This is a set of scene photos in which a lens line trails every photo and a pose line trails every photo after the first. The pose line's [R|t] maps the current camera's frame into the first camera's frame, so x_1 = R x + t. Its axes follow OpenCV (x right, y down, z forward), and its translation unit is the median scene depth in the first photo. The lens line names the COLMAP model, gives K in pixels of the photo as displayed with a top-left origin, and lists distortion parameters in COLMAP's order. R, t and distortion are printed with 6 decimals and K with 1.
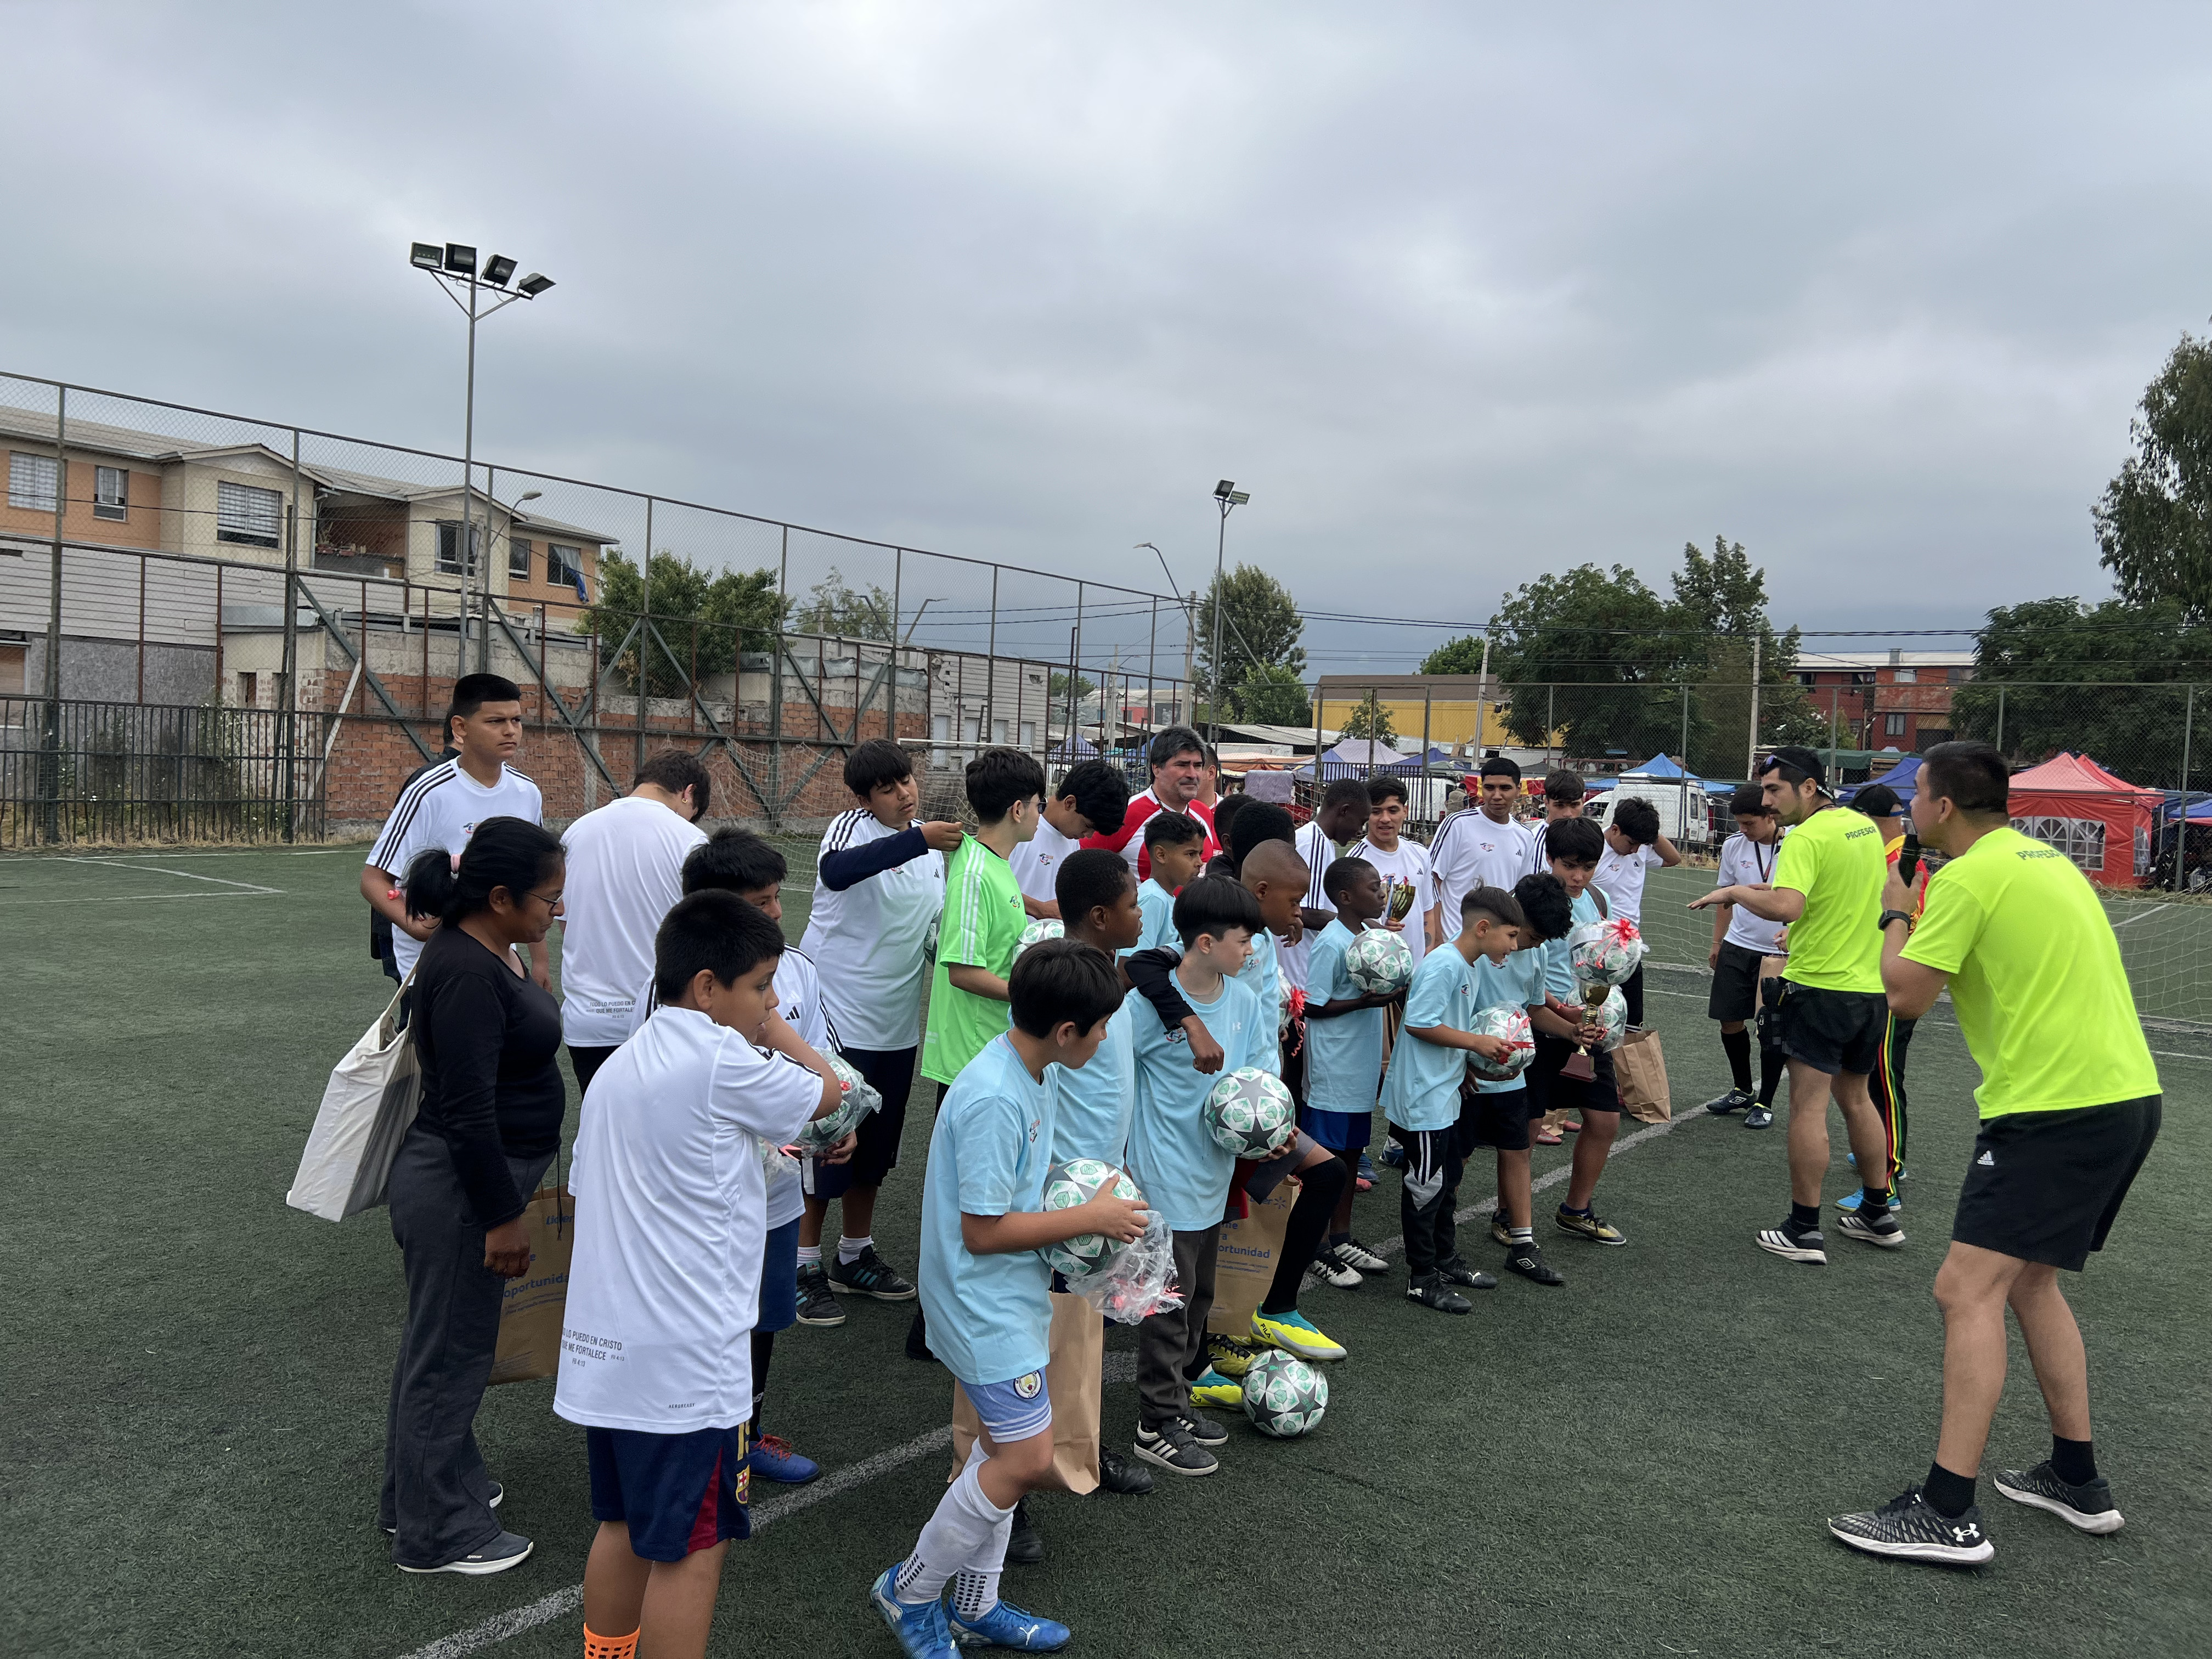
lens RADIAL K [[1670.0, 0, 1106.0], [0, 1670.0, 829.5], [0, 0, 1]] dist [0.025317, -0.004419]
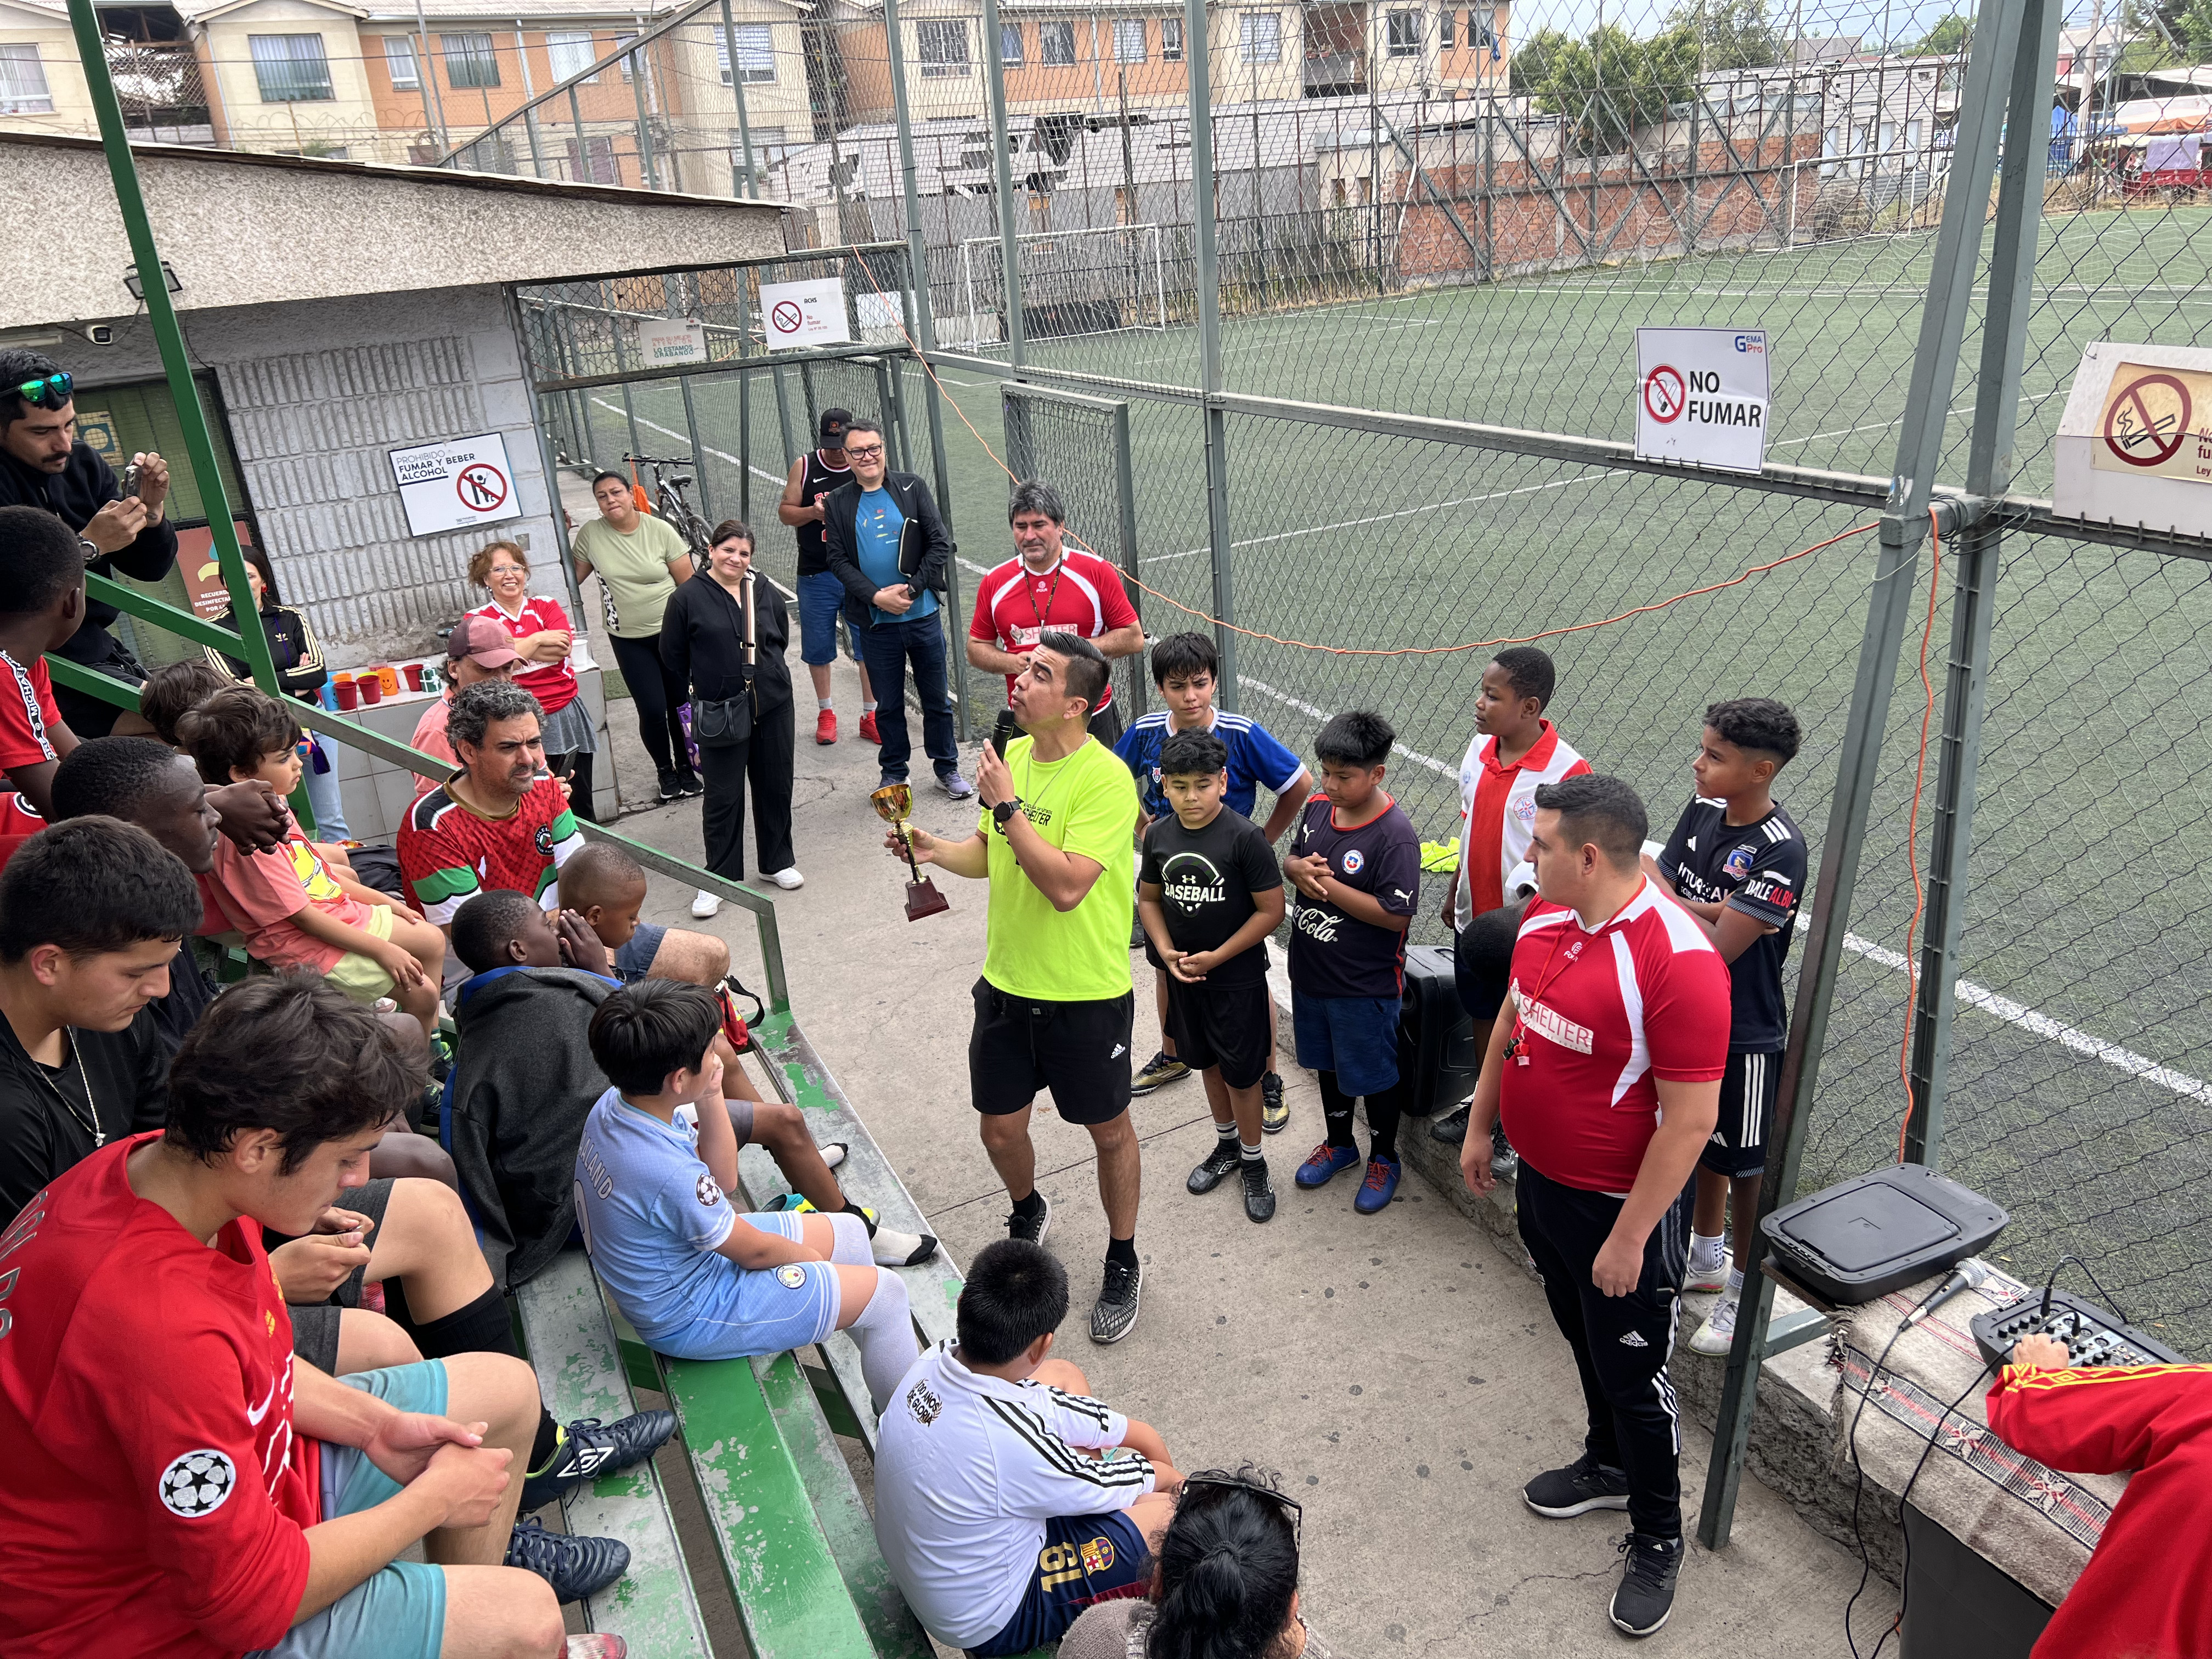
lens RADIAL K [[1670.0, 0, 1106.0], [0, 1670.0, 829.5], [0, 0, 1]] dist [0.025317, -0.004419]
pose [[0.888785, 0.056473, -0.454832, 0.018459], [0.095479, 0.947794, 0.304255, -0.018180], [0.448269, -0.313844, 0.836993, -0.530759]]
